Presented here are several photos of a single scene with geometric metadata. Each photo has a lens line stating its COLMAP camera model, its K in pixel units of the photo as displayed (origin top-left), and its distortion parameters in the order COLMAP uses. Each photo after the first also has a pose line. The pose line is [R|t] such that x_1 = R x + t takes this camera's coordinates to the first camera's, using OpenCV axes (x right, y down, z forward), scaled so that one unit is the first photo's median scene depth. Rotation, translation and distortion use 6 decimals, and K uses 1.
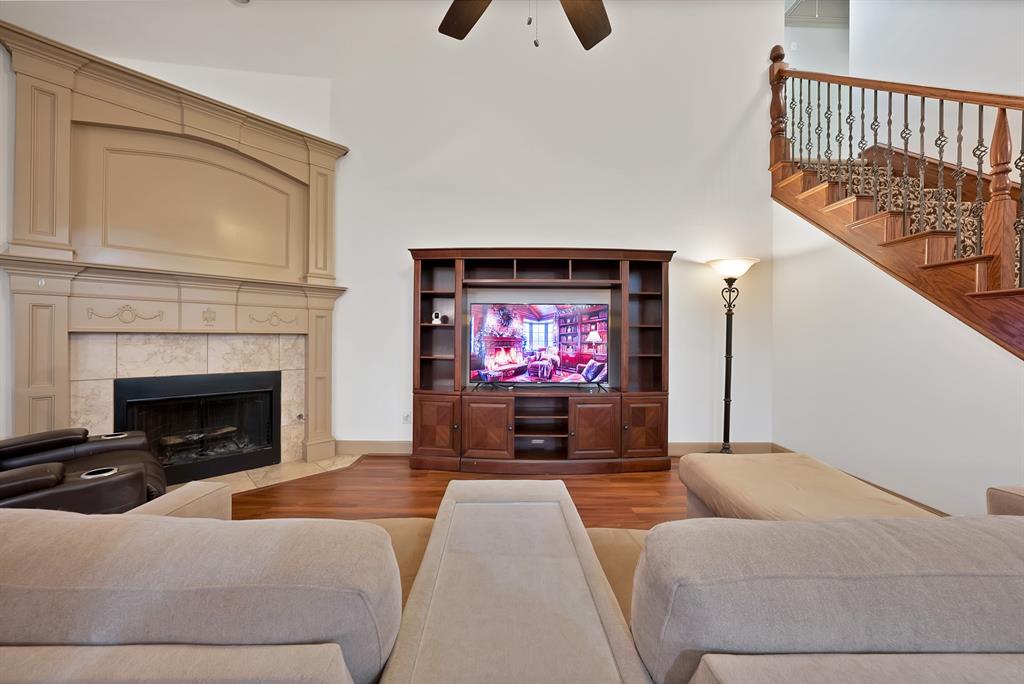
lens RADIAL K [[357.4, 0, 500.2], [0, 357.4, 335.9], [0, 0, 1]] dist [-0.026001, 0.003750]
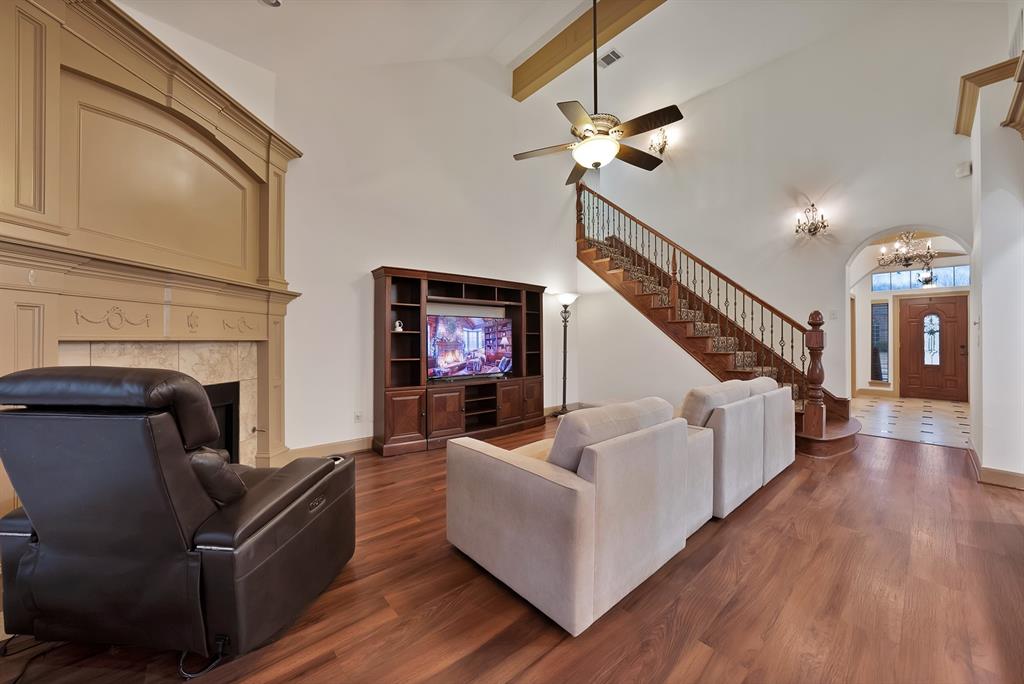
lens RADIAL K [[380.5, 0, 492.1], [0, 380.5, 338.4], [0, 0, 1]] dist [-0.030675, 0.006060]
pose [[0.776229, -0.005840, 0.630424, -0.748949], [0.008577, 0.999962, -0.001298, -0.005799], [-0.630393, 0.006415, 0.776250, -0.170250]]
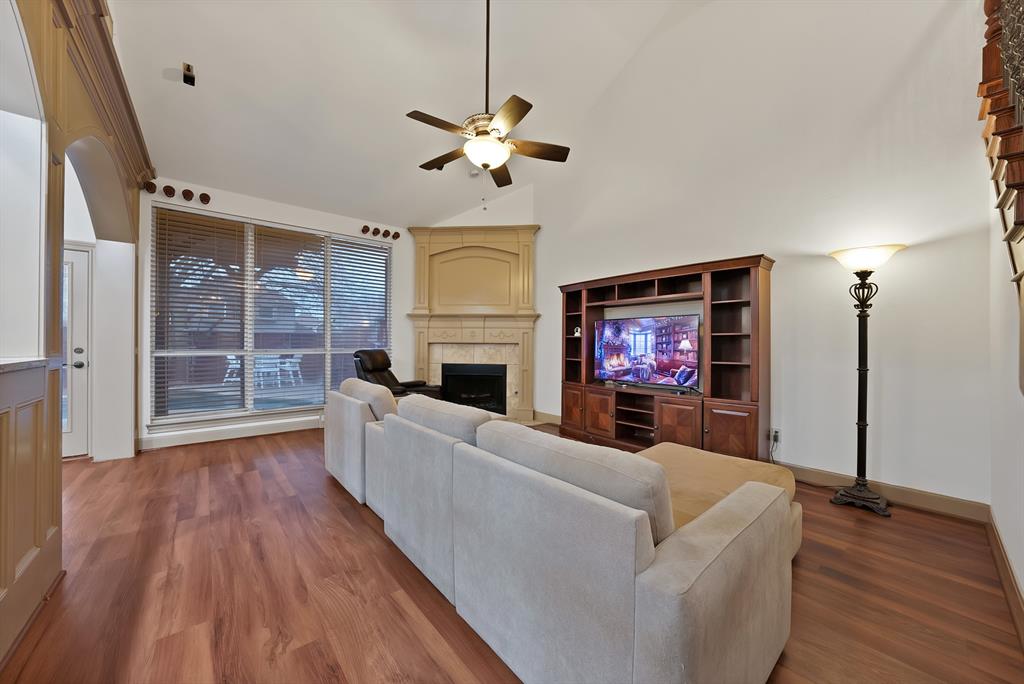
lens RADIAL K [[357.4, 0, 500.2], [0, 357.4, 335.9], [0, 0, 1]] dist [-0.026001, 0.003750]
pose [[0.628384, -0.019813, -0.777651, 0.751473], [-0.003577, 0.999591, -0.028358, 0.007942], [0.777895, 0.020601, 0.628056, -0.132061]]
